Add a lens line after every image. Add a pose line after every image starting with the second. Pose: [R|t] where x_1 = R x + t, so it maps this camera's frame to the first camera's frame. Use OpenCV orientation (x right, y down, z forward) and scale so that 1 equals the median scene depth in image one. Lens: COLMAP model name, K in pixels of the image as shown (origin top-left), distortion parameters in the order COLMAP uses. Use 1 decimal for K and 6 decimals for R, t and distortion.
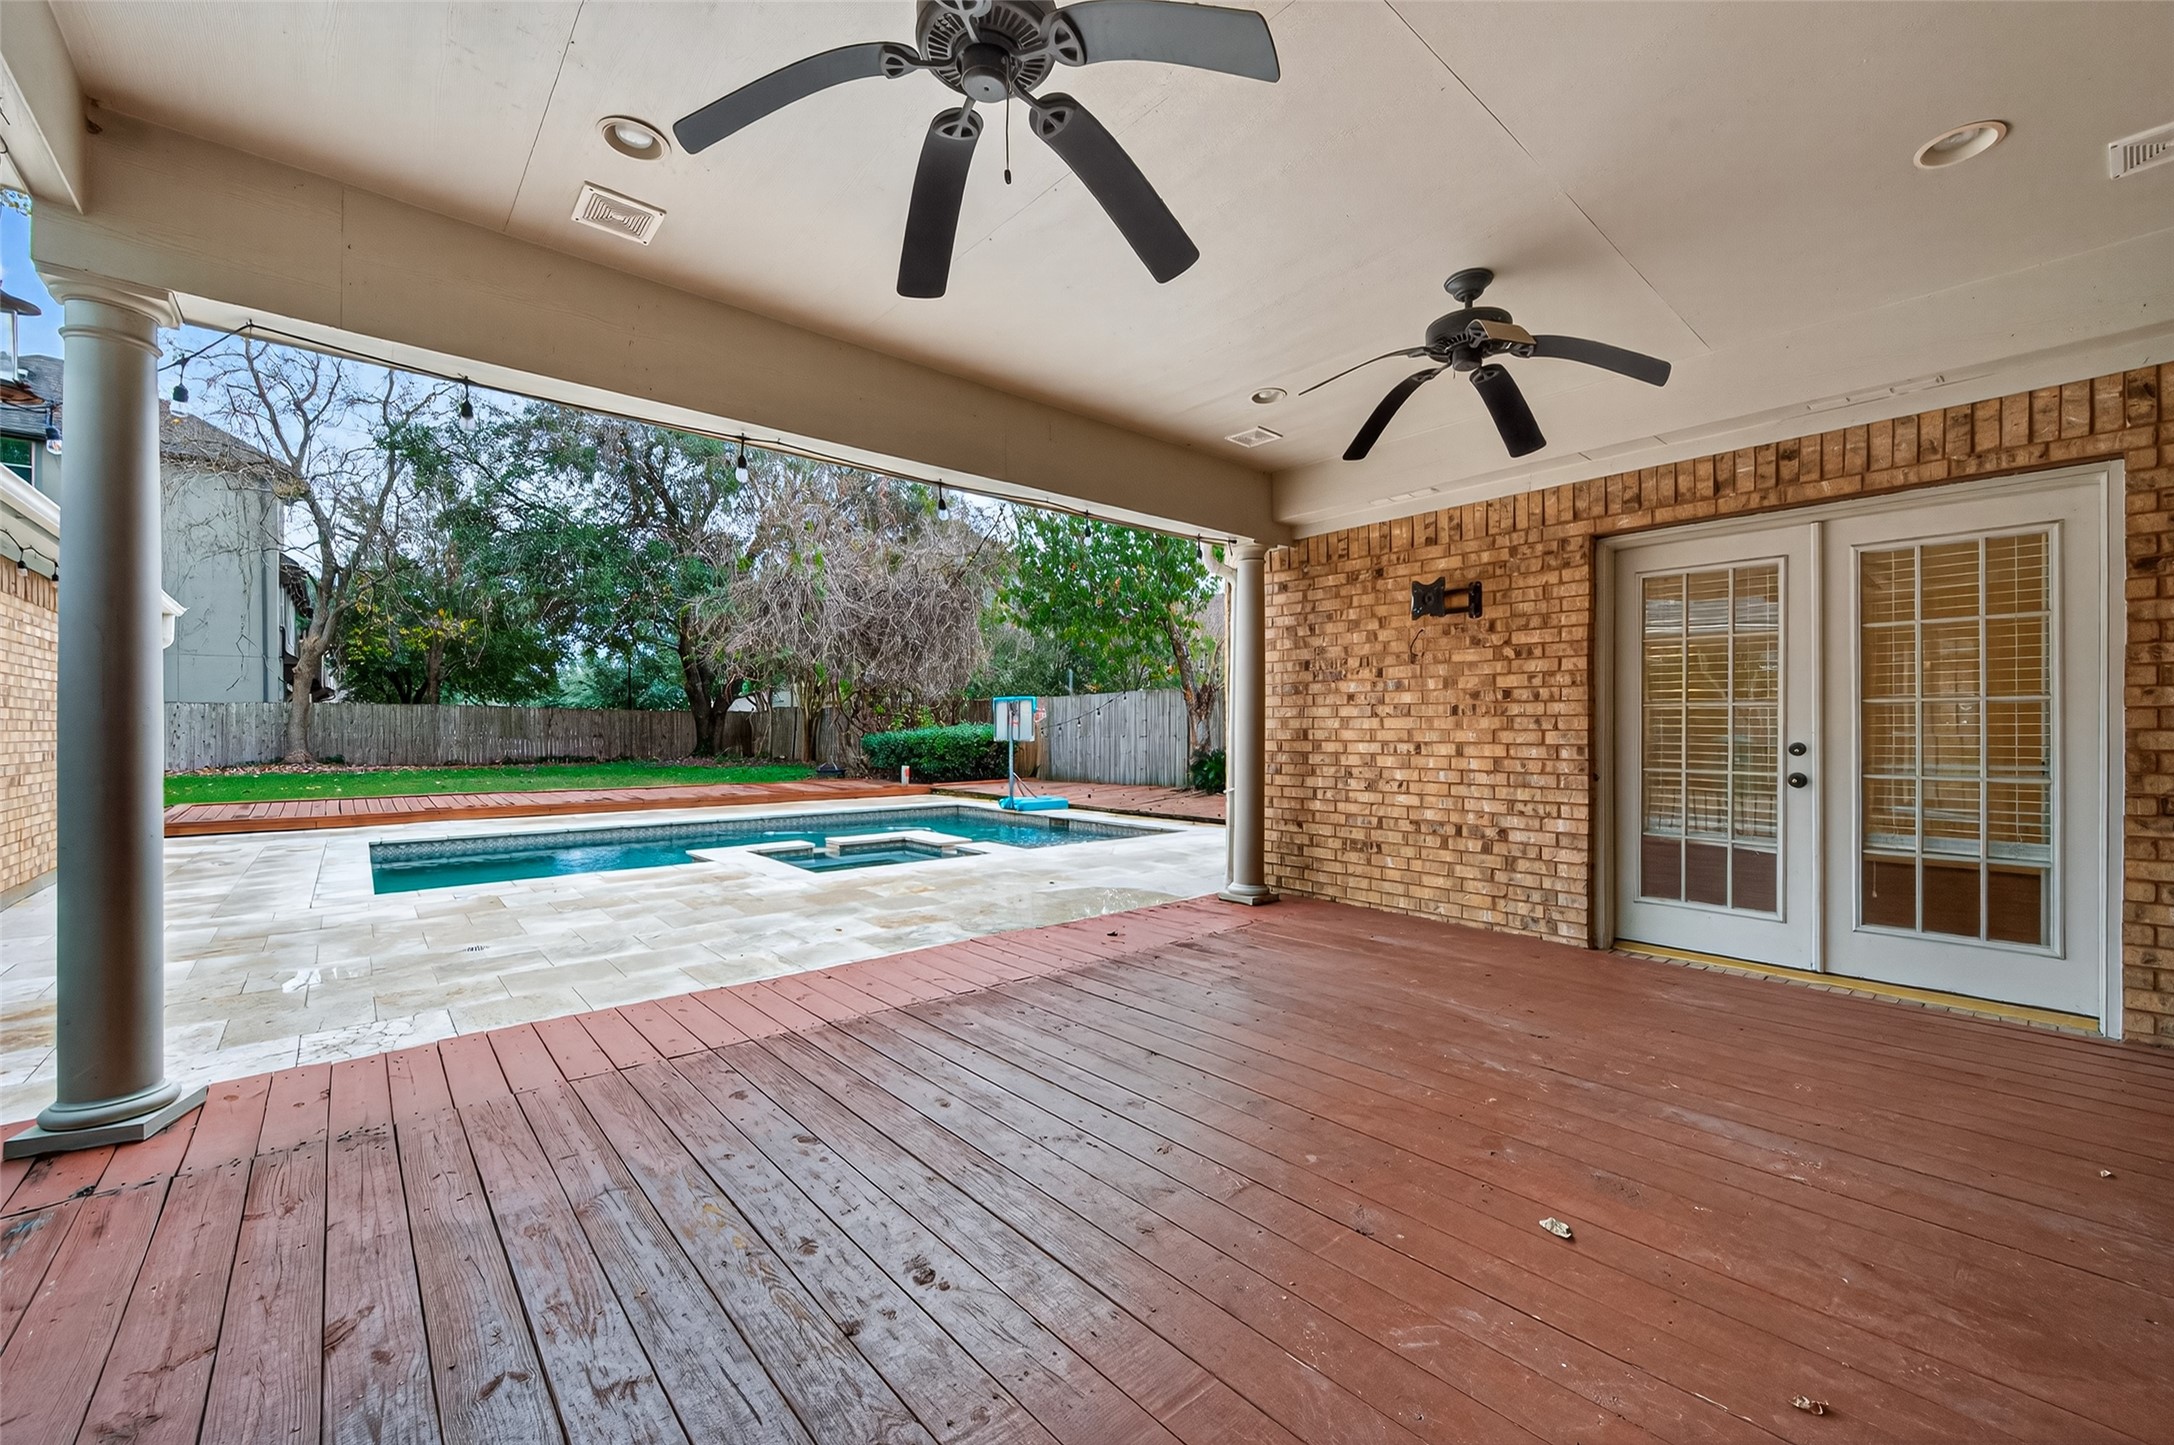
lens RADIAL K [[847.4, 0, 1086.0], [0, 847.4, 729.2], [0, 0, 1]] dist [0.010173, 0.000149]
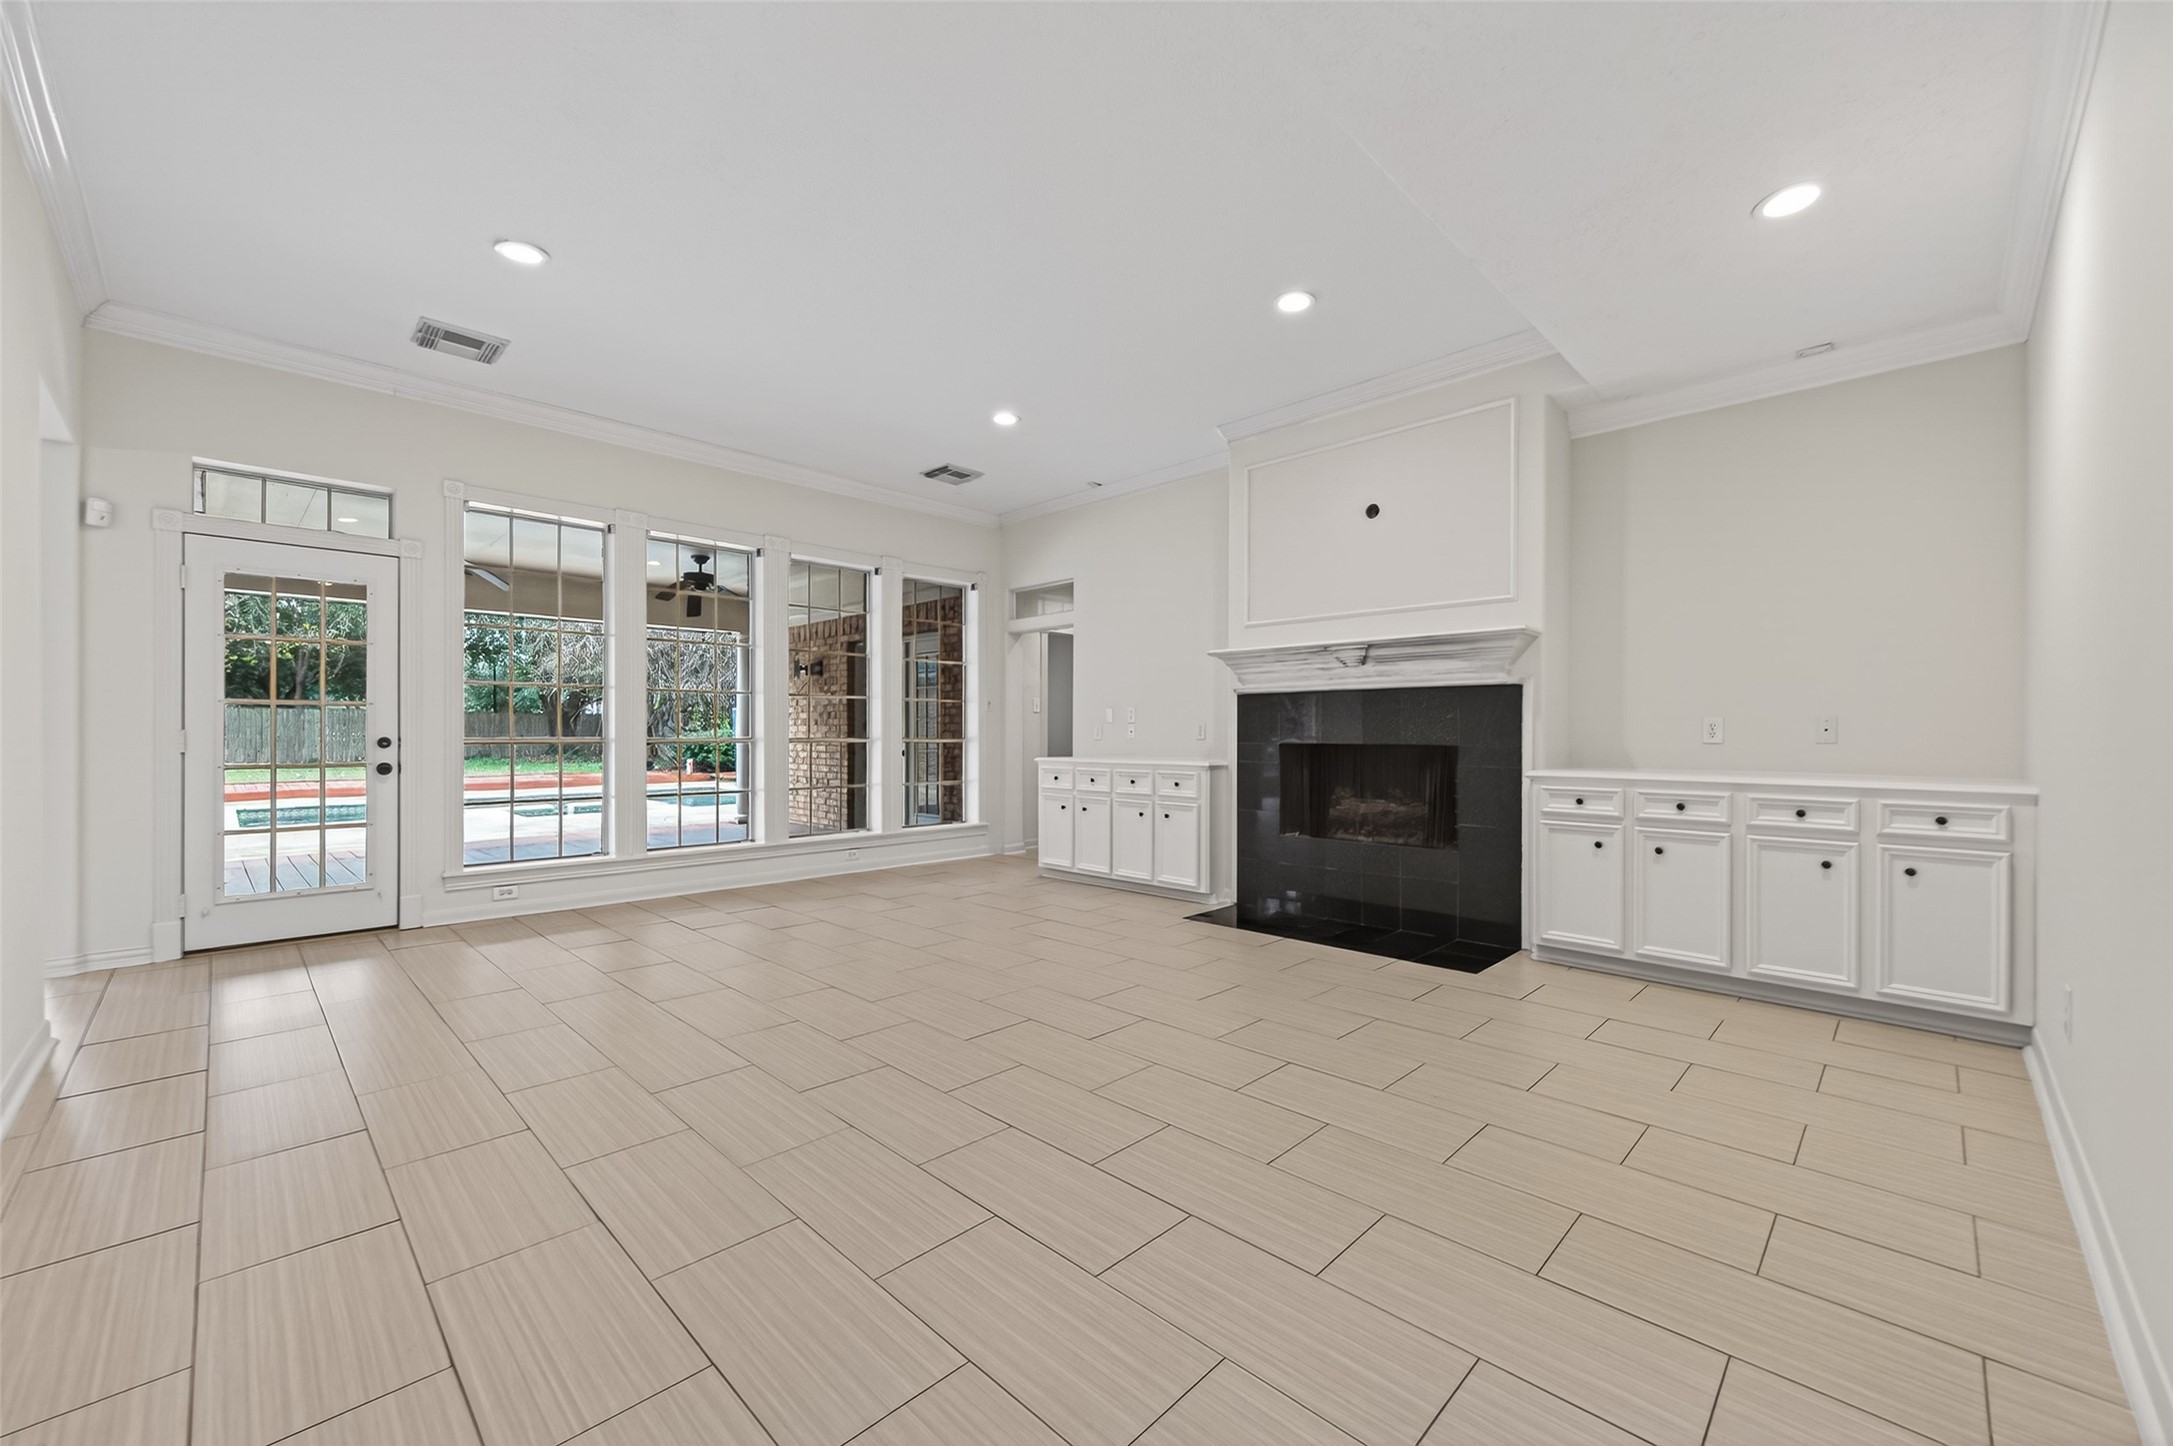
lens RADIAL K [[847.0, 0, 1085.2], [0, 847.0, 730.8], [0, 0, 1]] dist [0.010173, 0.000149]
pose [[0.996572, -0.001068, 0.082728, 0.921195], [0.000904, 0.999998, 0.002029, -0.005122], [-0.082730, -0.001948, 0.996570, -1.094066]]
